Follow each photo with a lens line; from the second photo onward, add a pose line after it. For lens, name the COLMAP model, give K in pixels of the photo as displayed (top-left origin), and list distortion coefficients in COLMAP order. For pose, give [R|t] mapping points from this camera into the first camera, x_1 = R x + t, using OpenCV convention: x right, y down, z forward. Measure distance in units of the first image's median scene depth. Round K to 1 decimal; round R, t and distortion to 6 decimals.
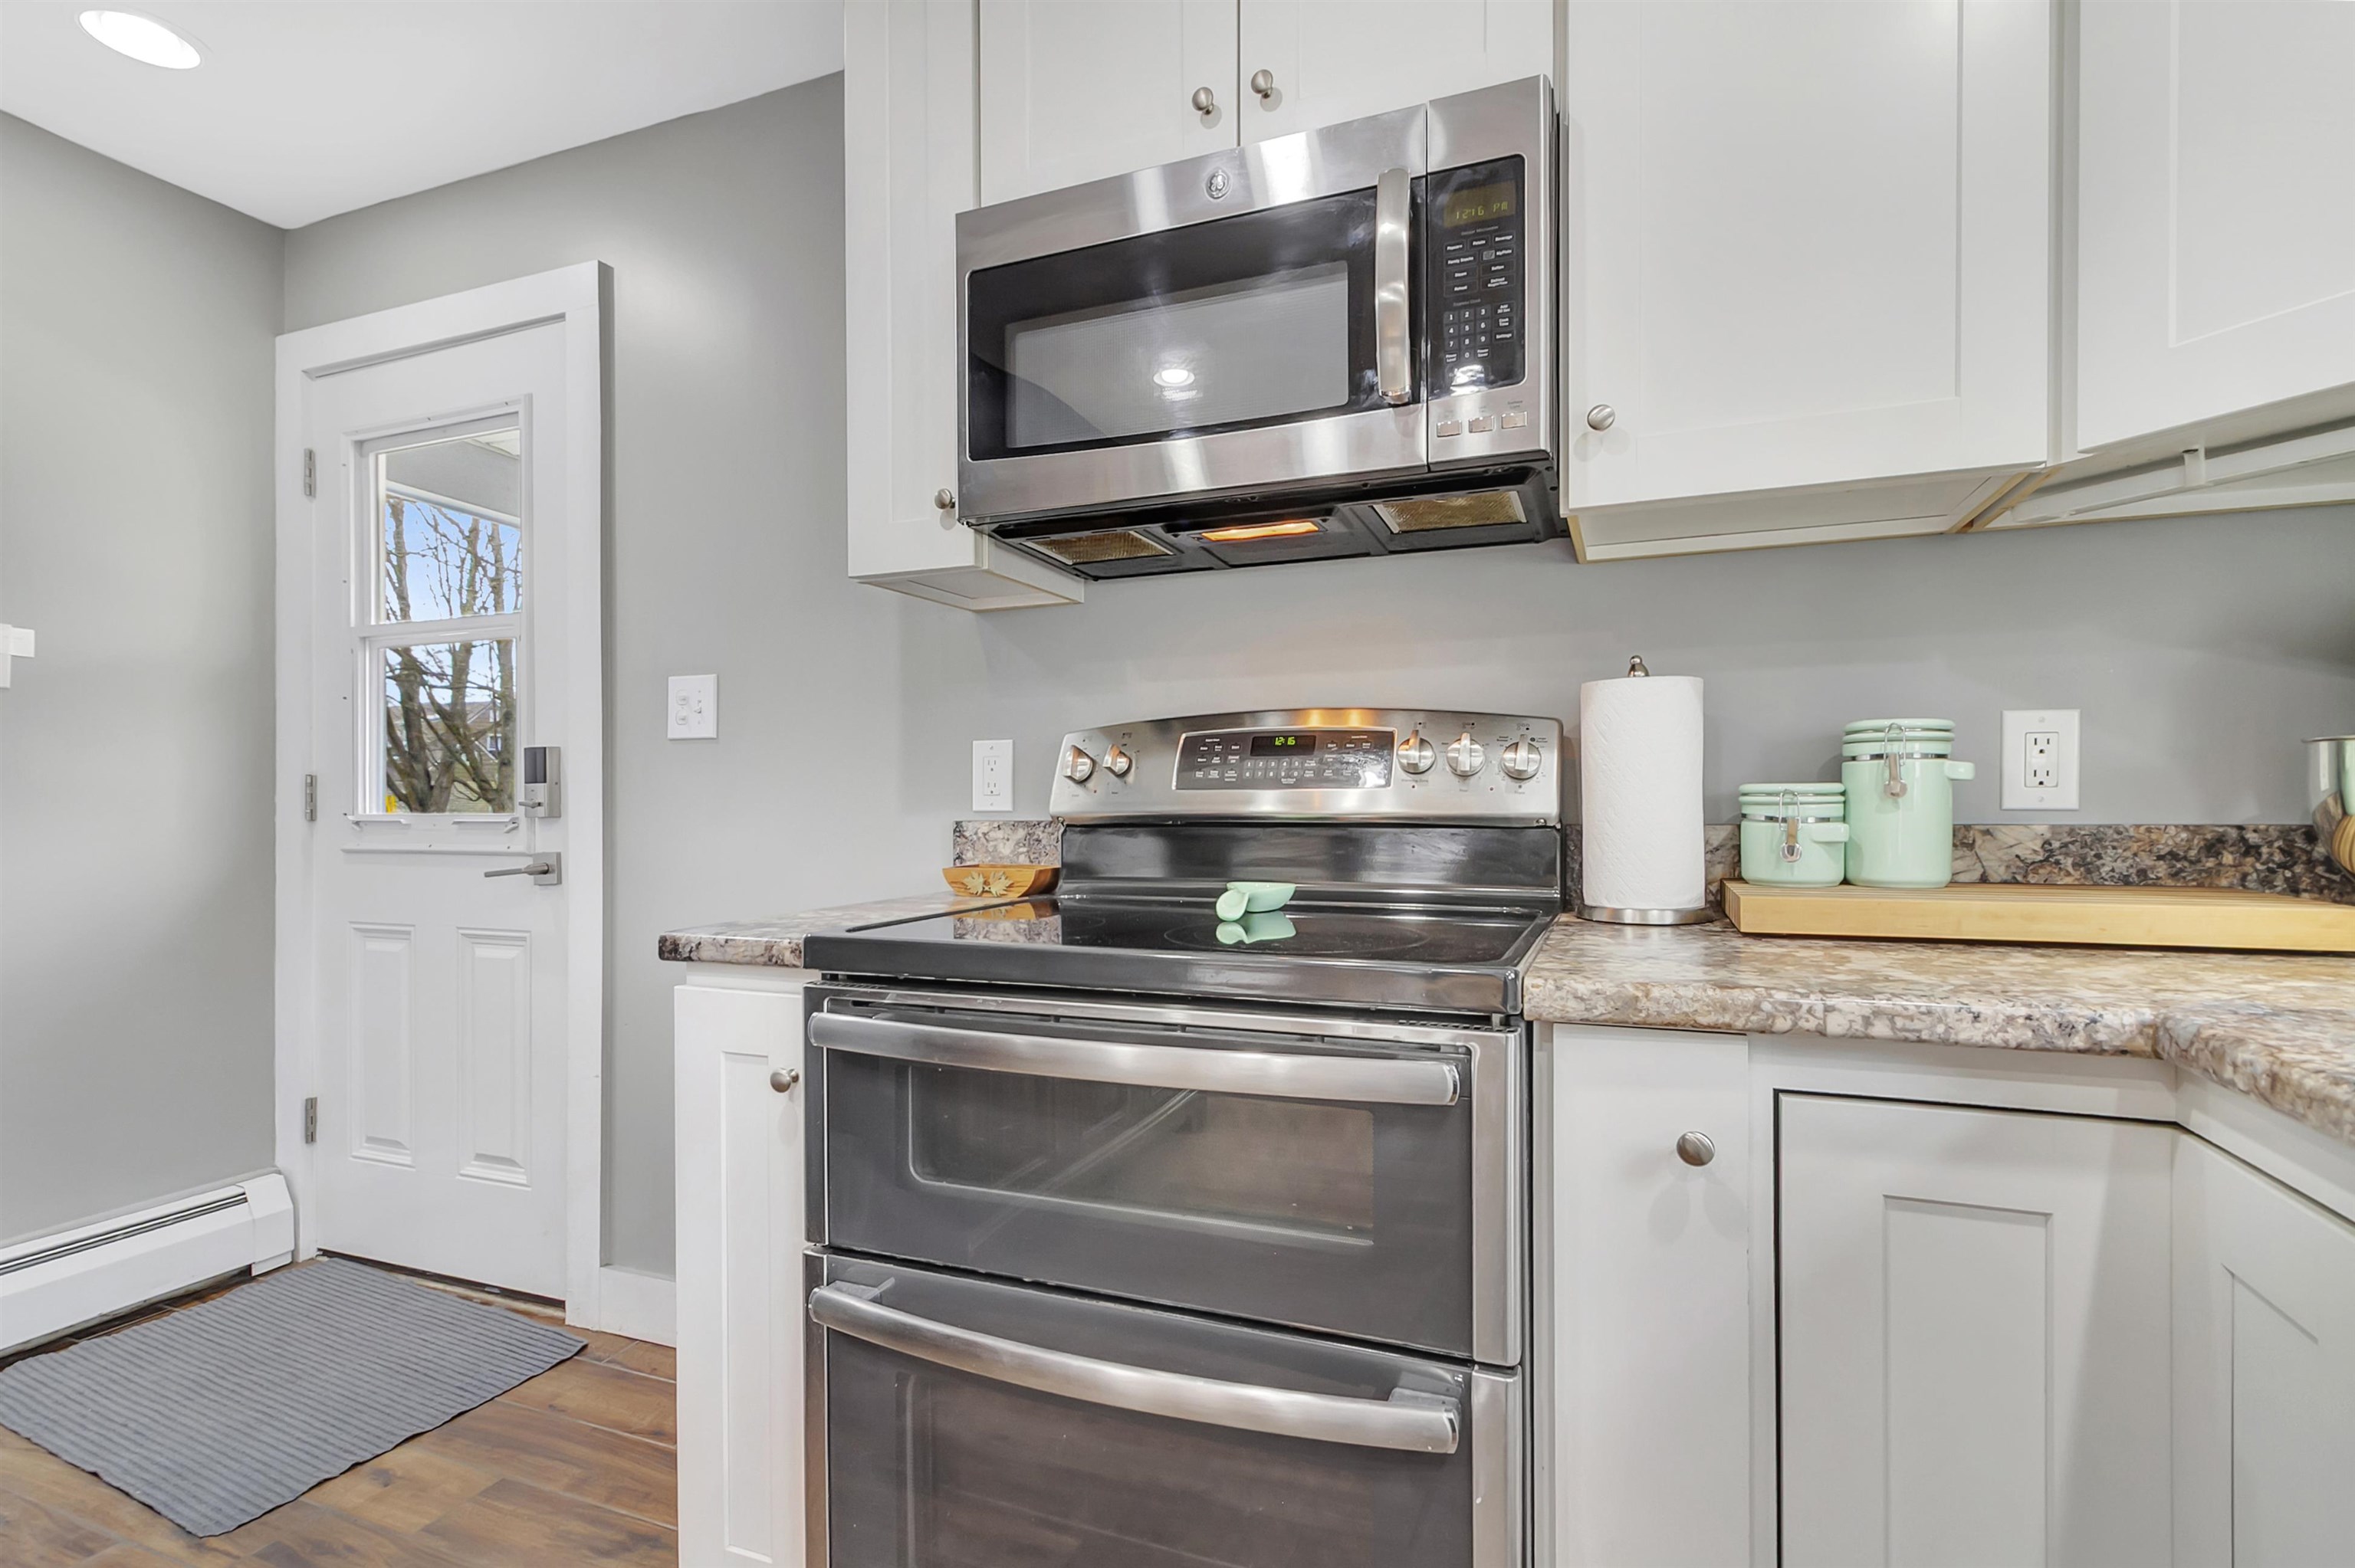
lens RADIAL K [[1109.8, 0, 1189.0], [0, 1109.8, 804.7], [0, 0, 1]] dist [0.004033, 0.000966]
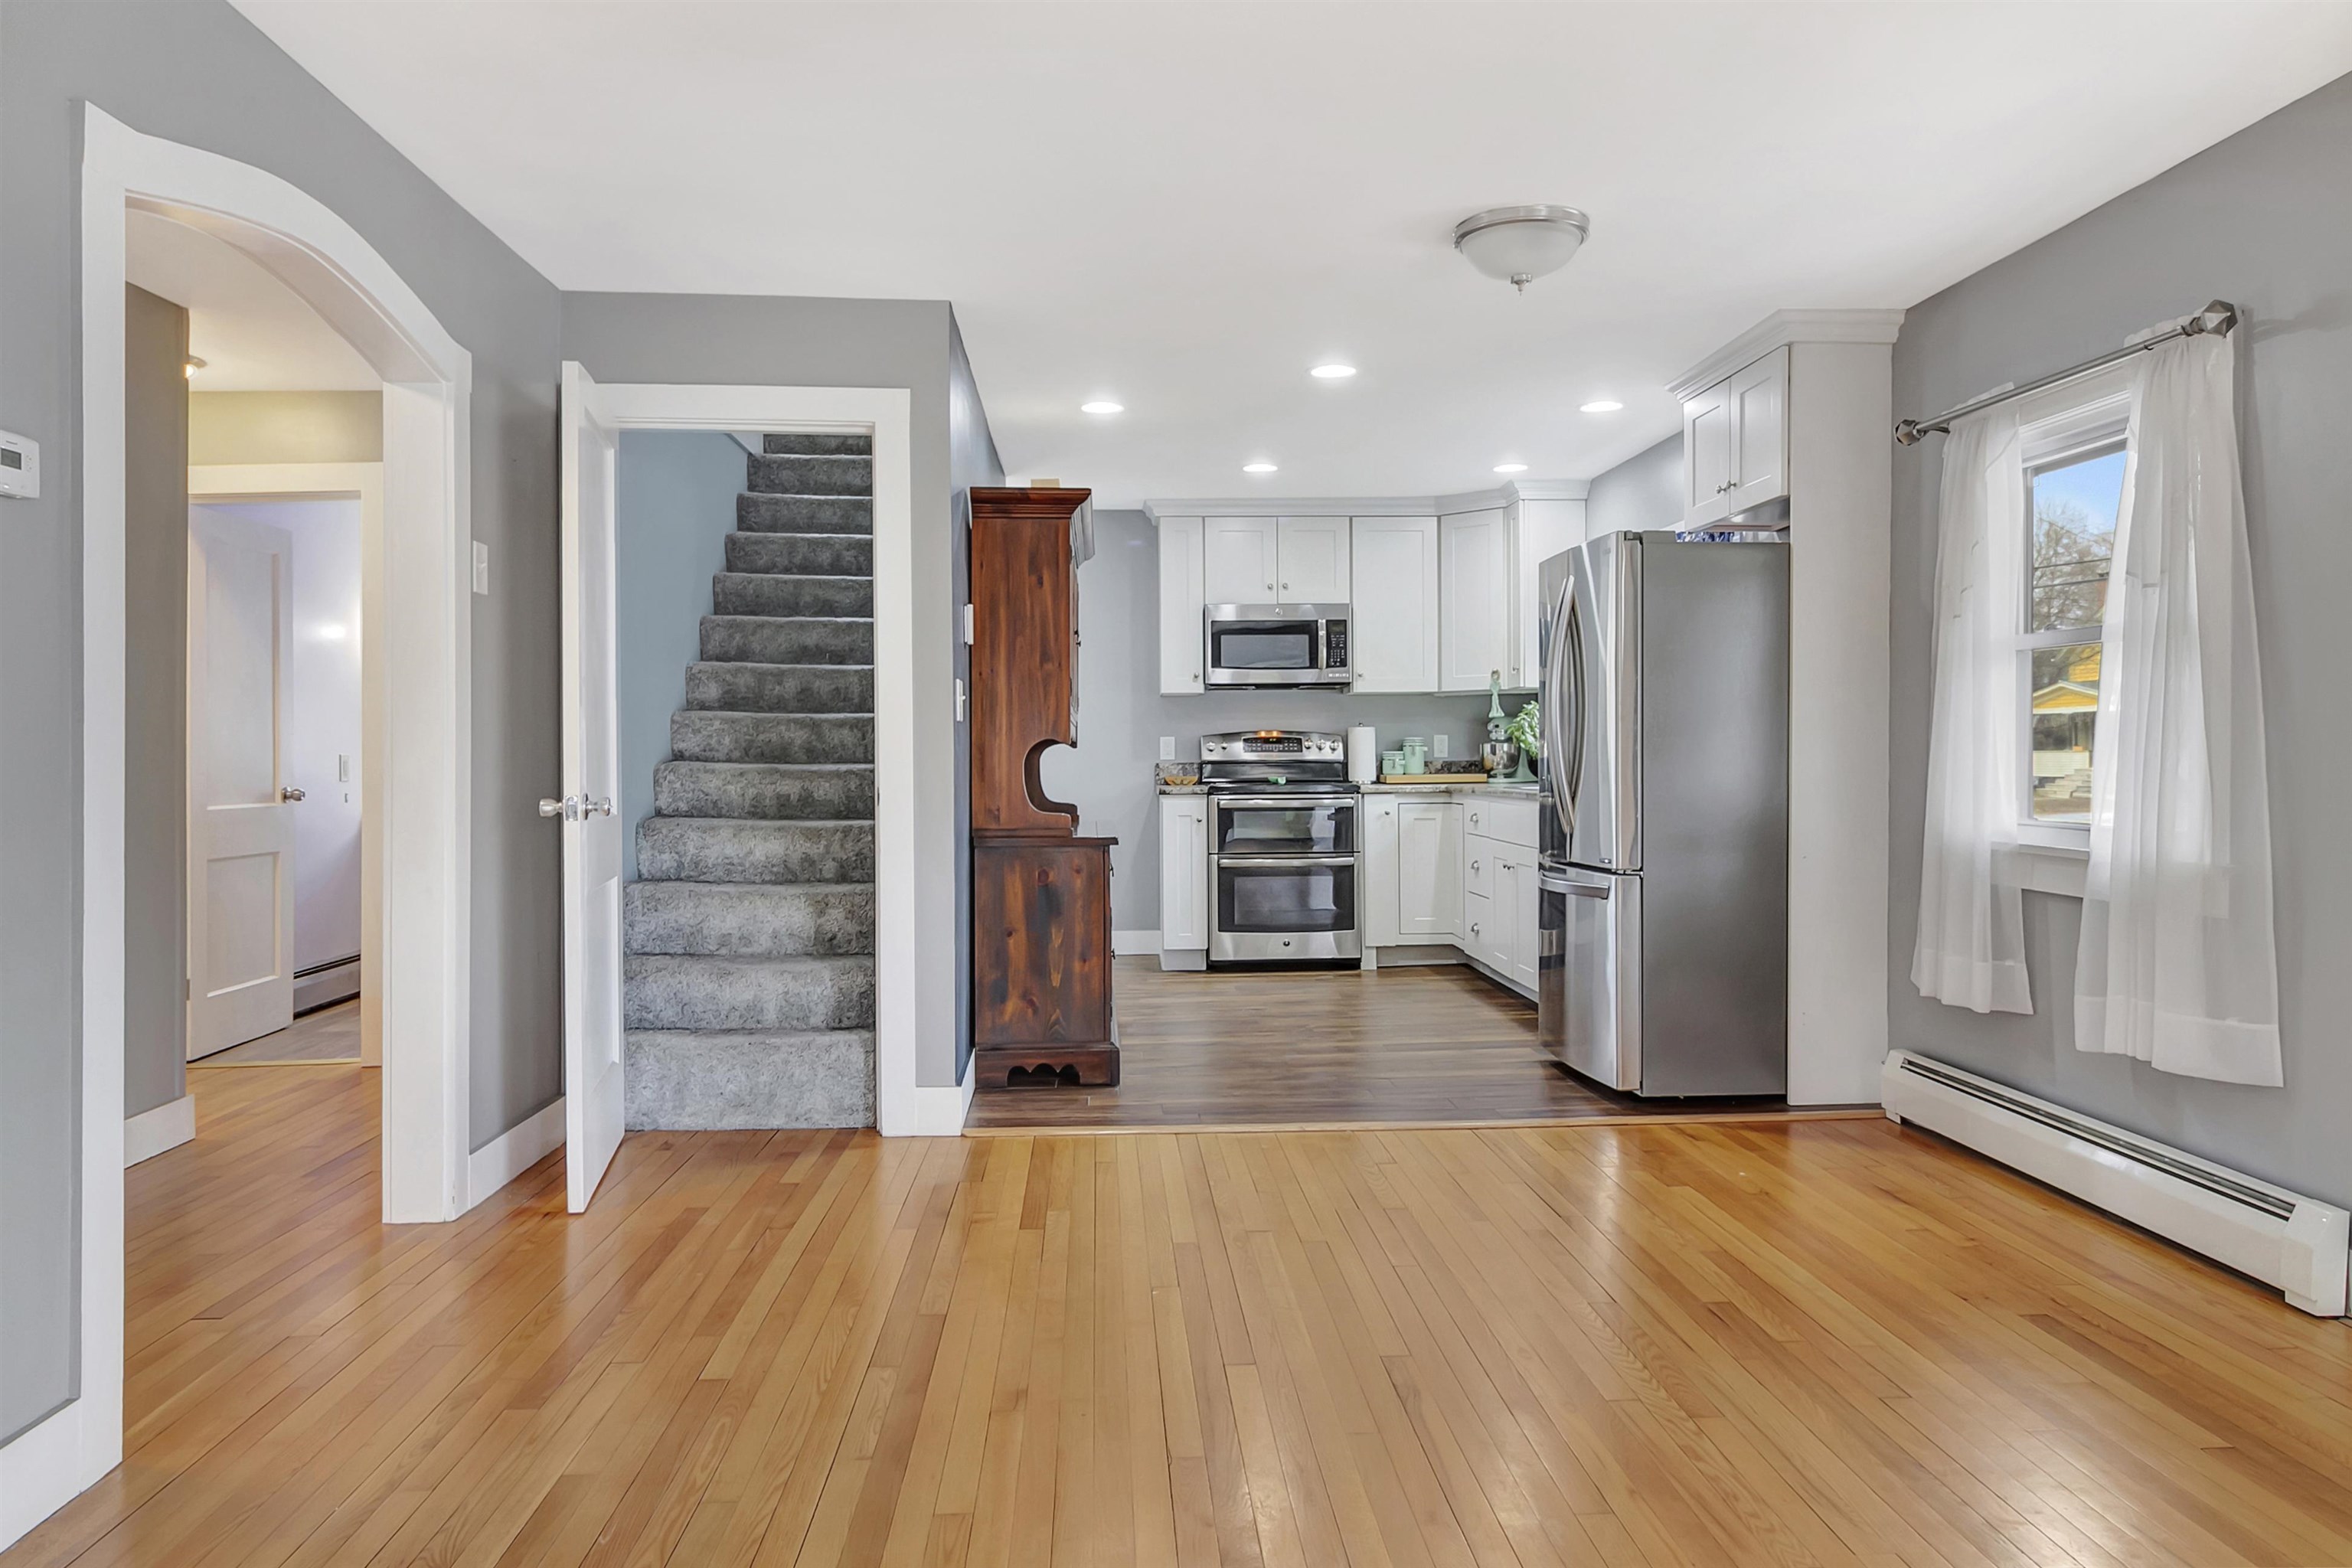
lens RADIAL K [[1503.4, 0, 1182.1], [0, 1503.4, 757.8], [0, 0, 1]] dist [0.006714, 0.000748]
pose [[0.908226, -0.003102, 0.418469, -2.746825], [0.005338, 0.999977, -0.004172, 0.025800], [-0.418447, 0.006022, 0.908221, -4.112755]]
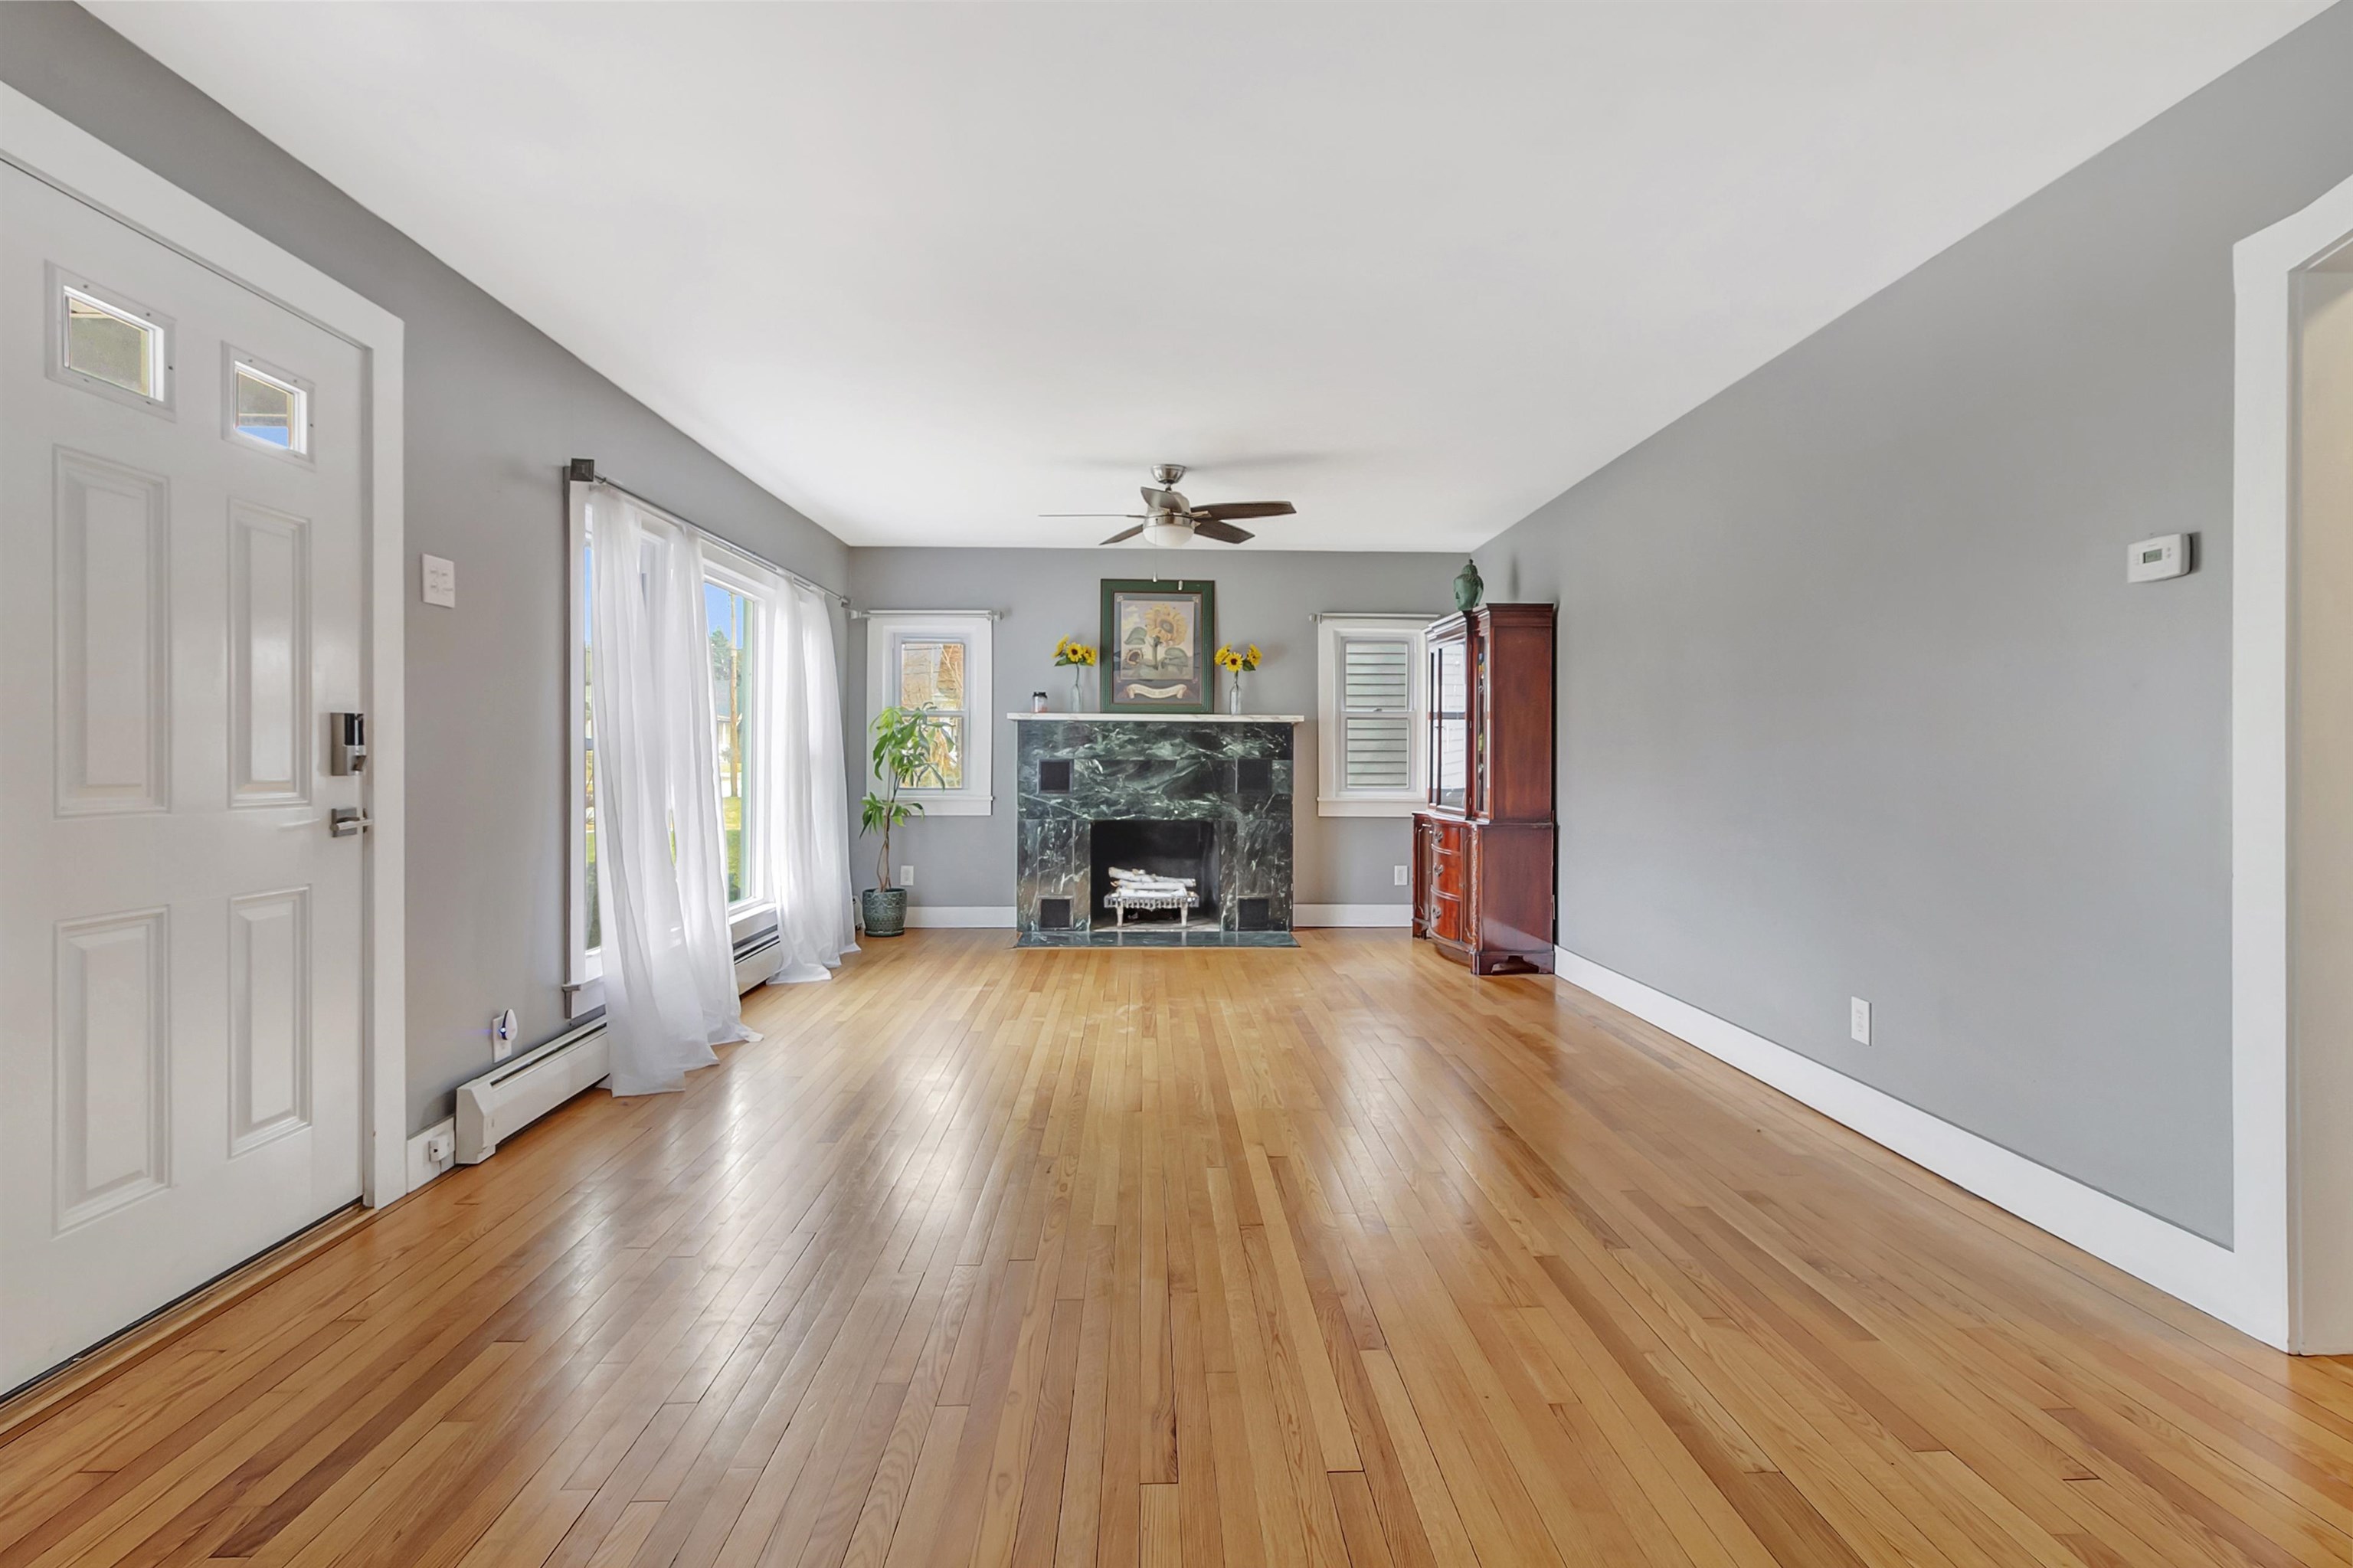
lens RADIAL K [[1103.3, 0, 1179.9], [0, 1103.3, 759.1], [0, 0, 1]] dist [0.000885, 0.000584]
pose [[-0.918875, -0.000729, -0.394549, -1.152927], [-0.002002, 0.999994, 0.002813, 0.013178], [0.394545, 0.003375, -0.918871, -1.209567]]
